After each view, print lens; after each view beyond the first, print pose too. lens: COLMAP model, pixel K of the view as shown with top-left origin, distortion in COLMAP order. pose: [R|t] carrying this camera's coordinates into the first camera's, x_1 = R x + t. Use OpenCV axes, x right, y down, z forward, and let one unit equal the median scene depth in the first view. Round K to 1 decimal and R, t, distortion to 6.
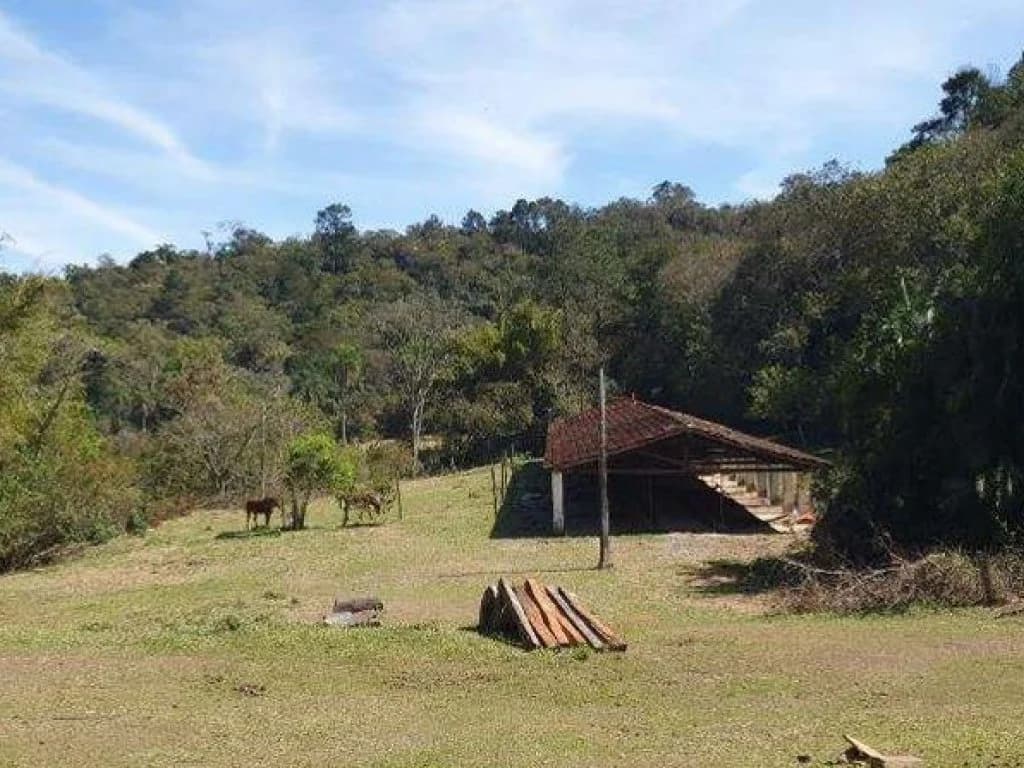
lens RADIAL K [[1488.1, 0, 512.2], [0, 1488.1, 382.8], [0, 0, 1]] dist [-0.052196, 0.000000]
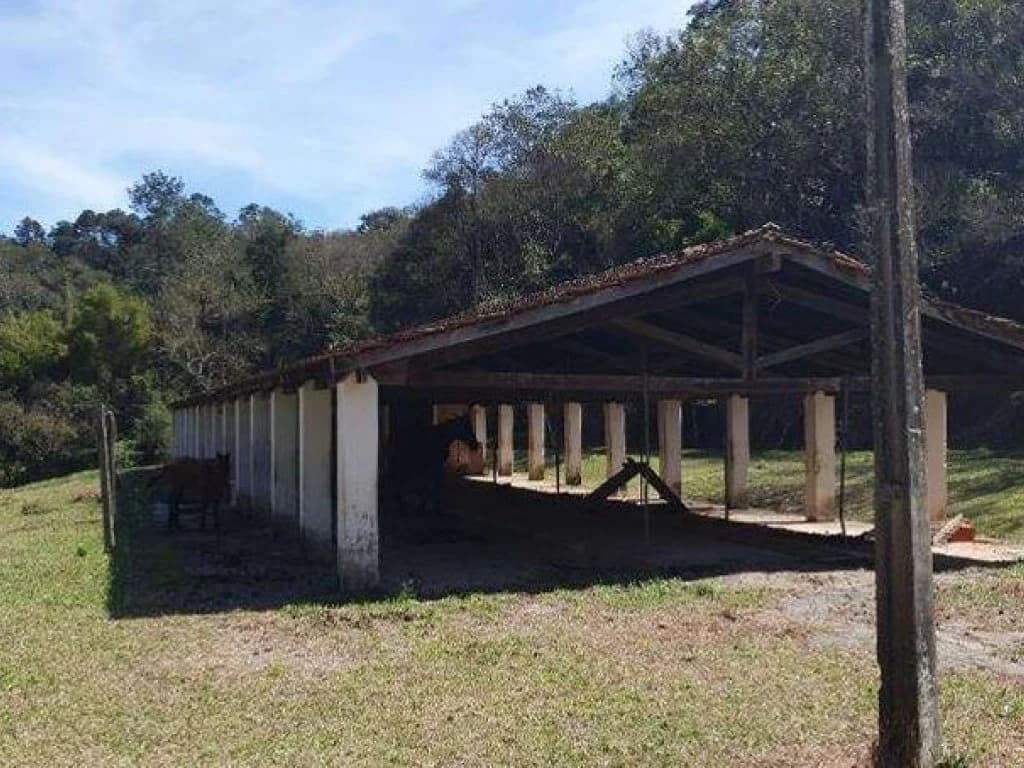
lens RADIAL K [[1488.1, 0, 511.0], [0, 1488.1, 385.3], [0, 0, 1]] dist [-0.052196, 0.000000]
pose [[0.957895, 0.015228, 0.286714, -0.011286], [-0.003699, 0.999164, -0.040709, 0.039516], [-0.287094, 0.037935, 0.957151, 0.384724]]
